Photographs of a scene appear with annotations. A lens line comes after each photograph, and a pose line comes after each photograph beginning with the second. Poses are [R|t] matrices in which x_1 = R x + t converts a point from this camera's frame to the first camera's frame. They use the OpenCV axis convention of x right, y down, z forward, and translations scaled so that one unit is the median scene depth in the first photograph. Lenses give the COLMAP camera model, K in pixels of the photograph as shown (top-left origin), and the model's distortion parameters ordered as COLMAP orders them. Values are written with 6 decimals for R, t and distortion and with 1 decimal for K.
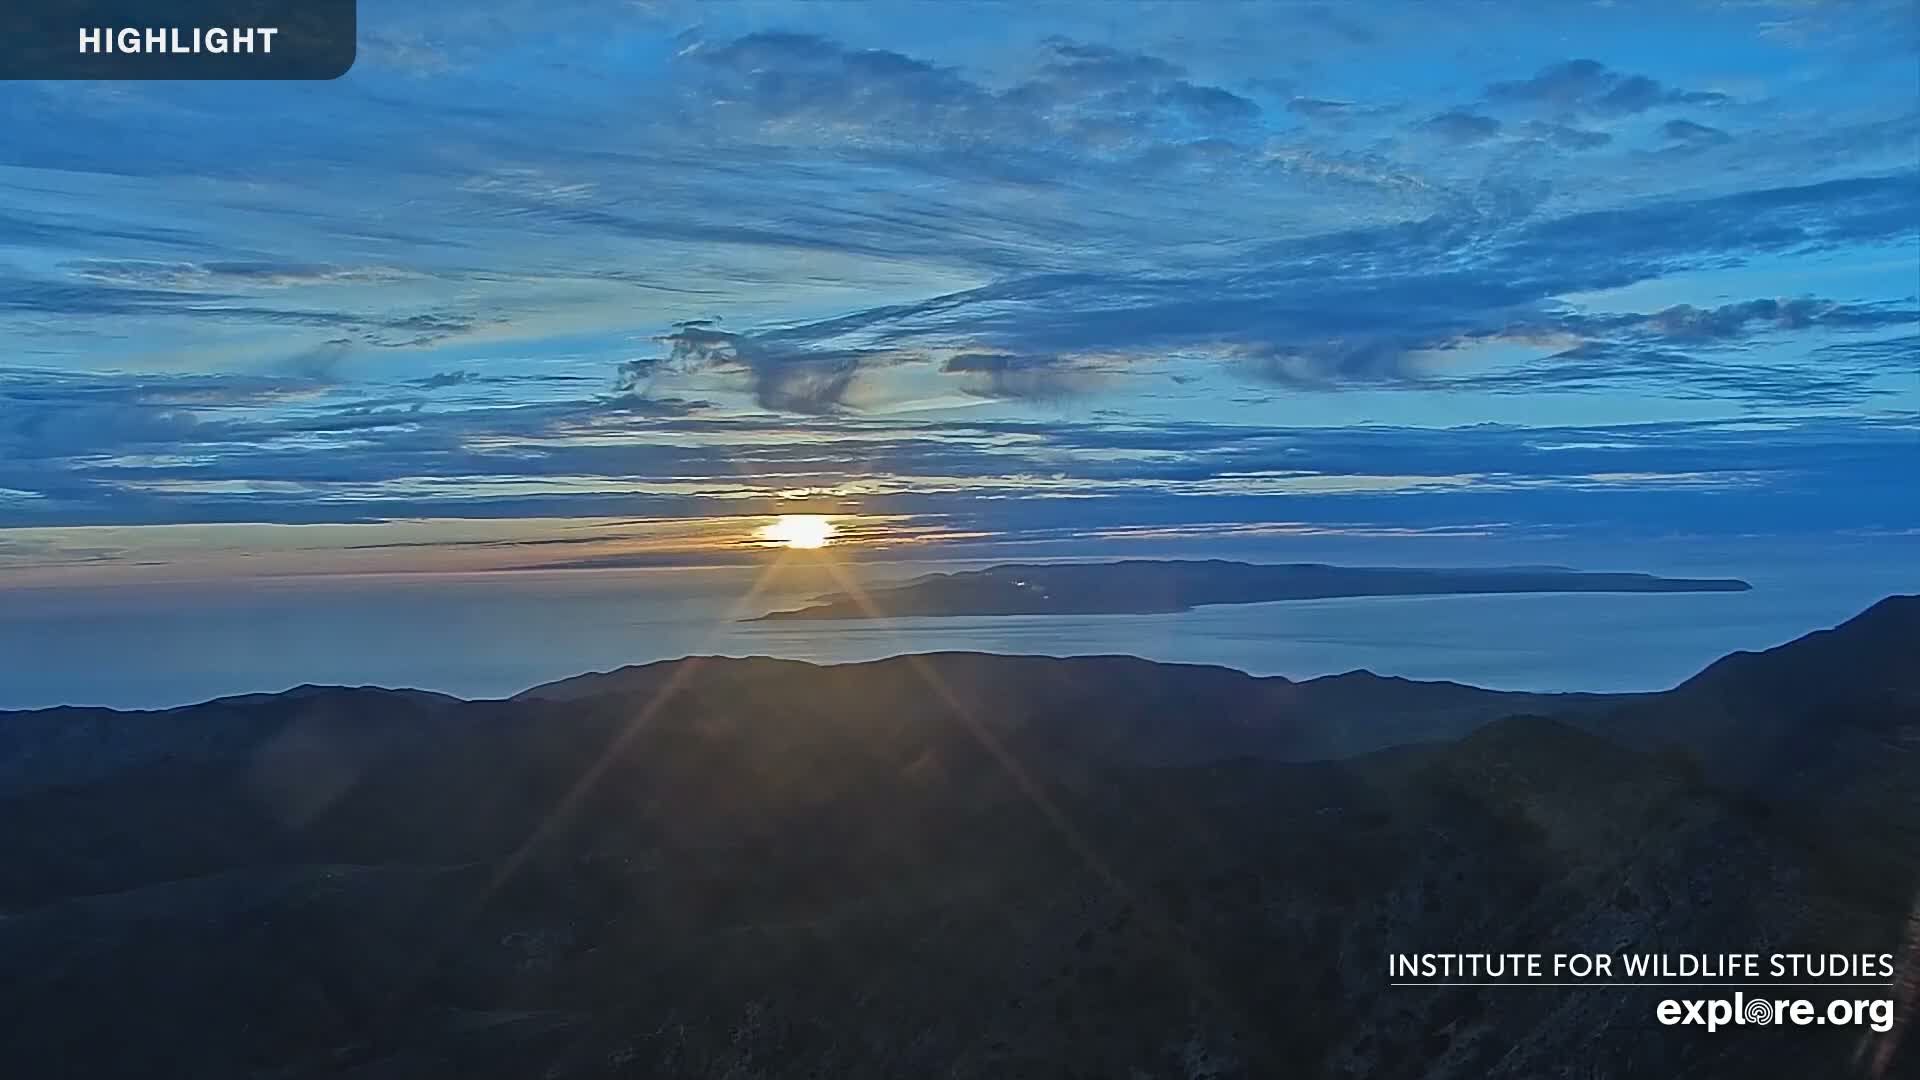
lens RADIAL K [[8116.0, 0, 960.0], [0, 8116.0, 540.0], [0, 0, 1]] dist [-0.234661, -1.150308]
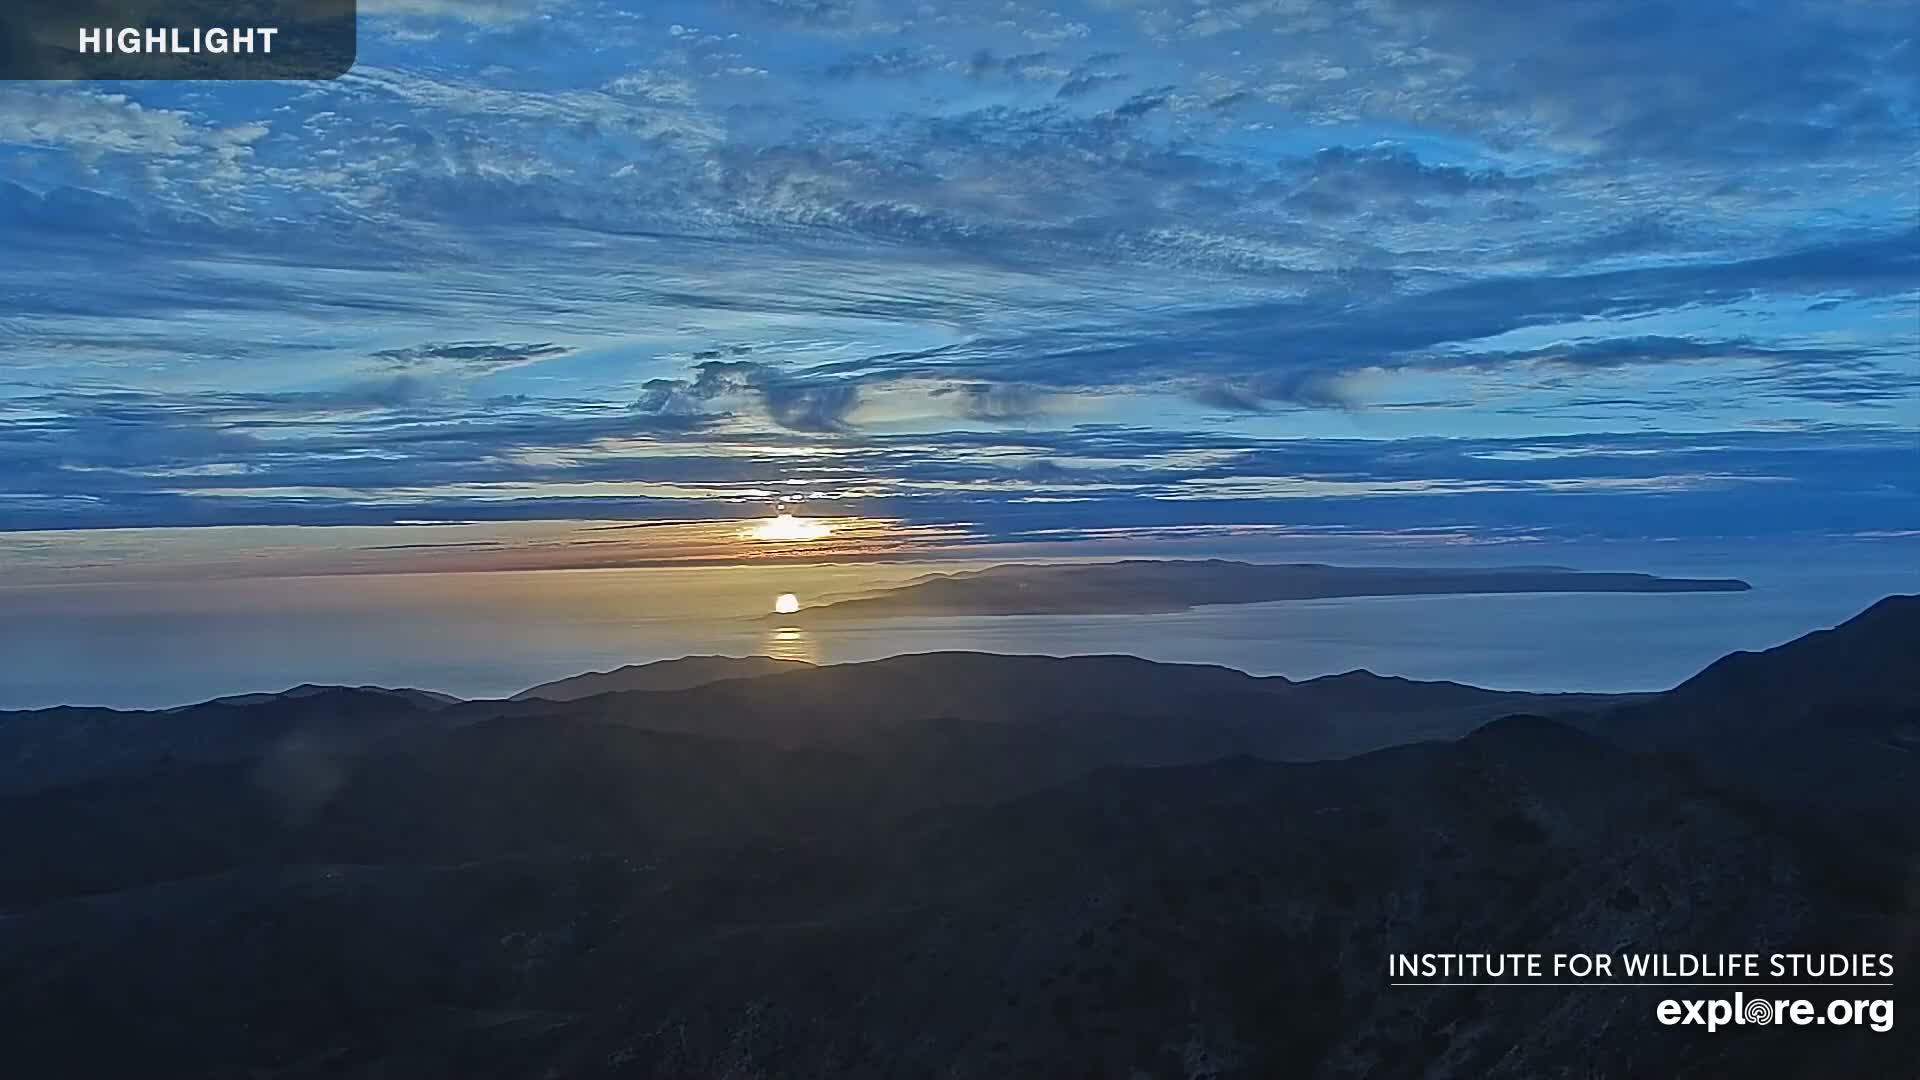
lens RADIAL K [[13343.2, 0, 960.0], [0, 13343.2, 540.0], [0, 0, 1]] dist [0.322300, 19.366199]
pose [[0.999994, -0.000572, -0.003376, 0.005681], [0.000574, 1.000000, 0.000462, -0.000771], [0.003376, -0.000464, 0.999994, -0.648941]]
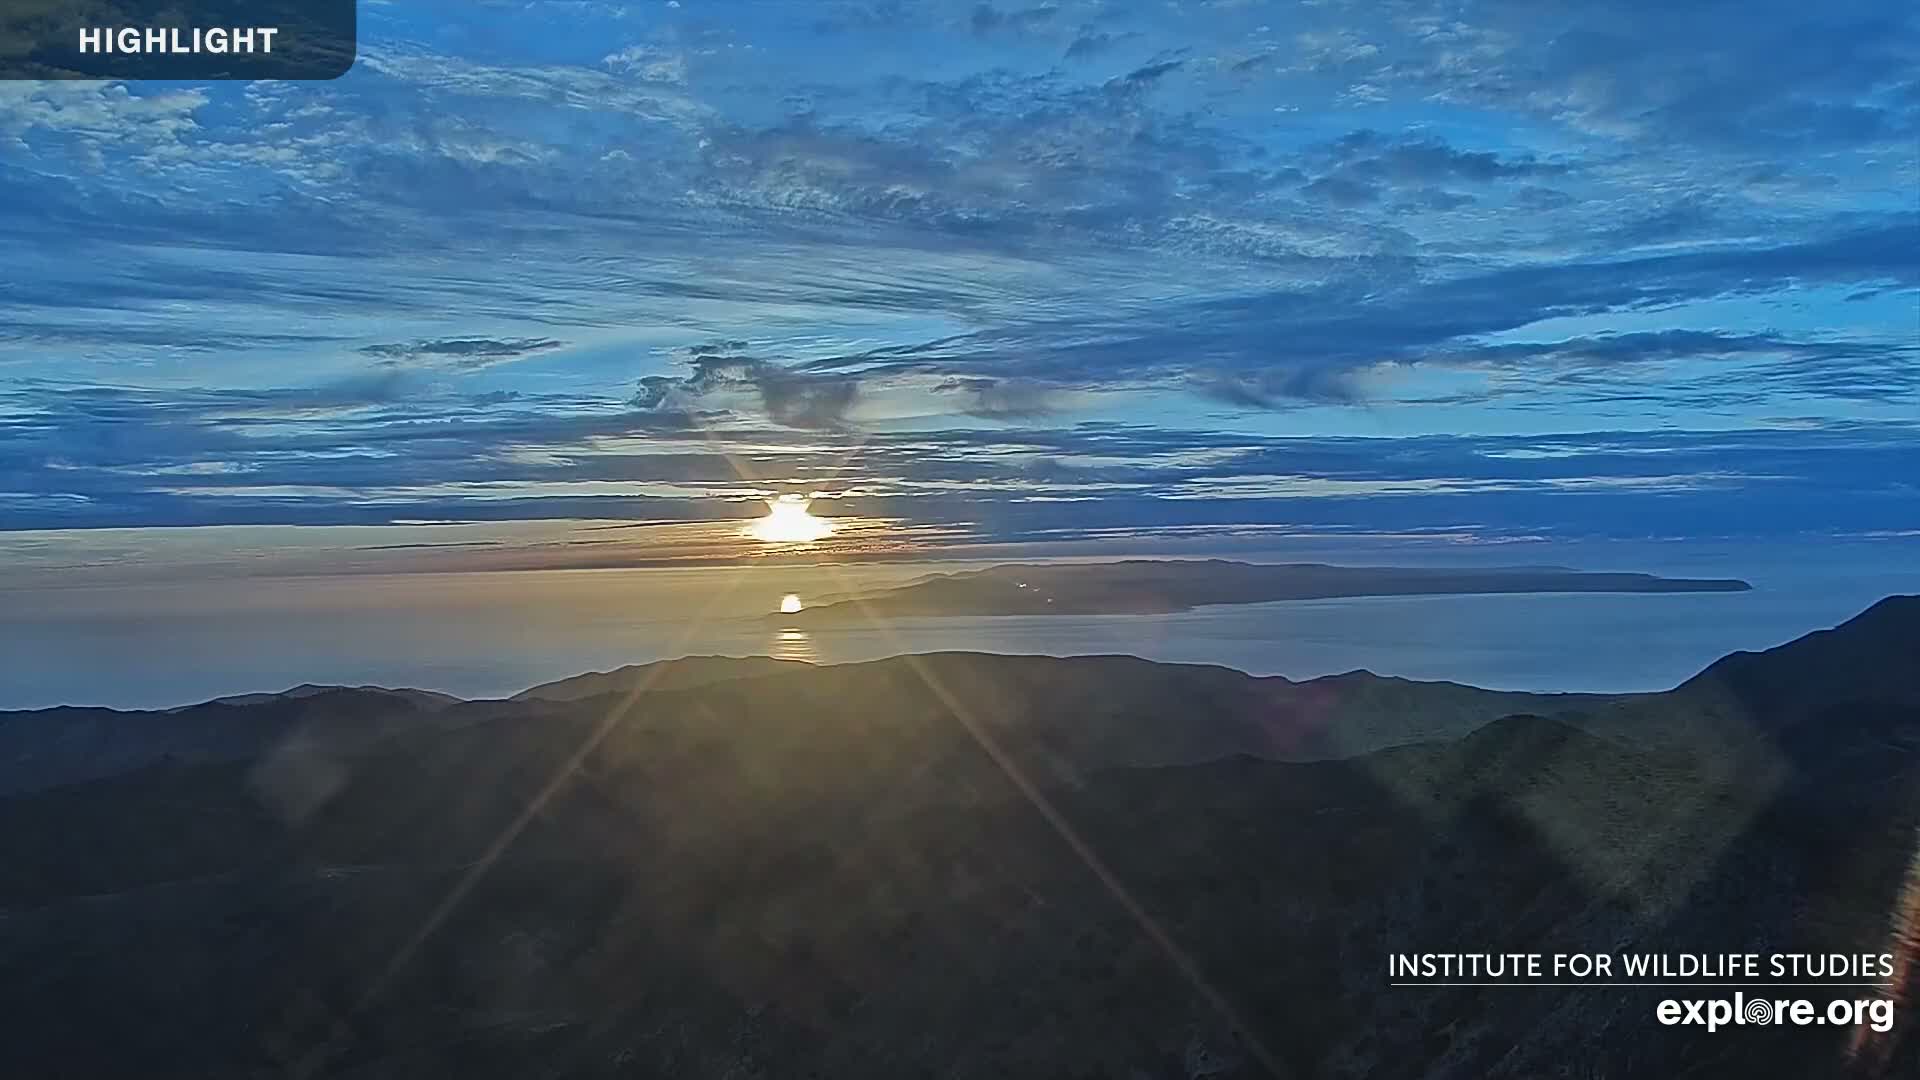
lens RADIAL K [[13343.2, 0, 960.0], [0, 13343.2, 540.0], [0, 0, 1]] dist [0.322300, 19.366199]
pose [[0.999993, -0.000824, -0.003558, 0.005695], [0.000826, 0.999999, 0.000573, -0.000877], [0.003558, -0.000576, 0.999994, -0.624257]]
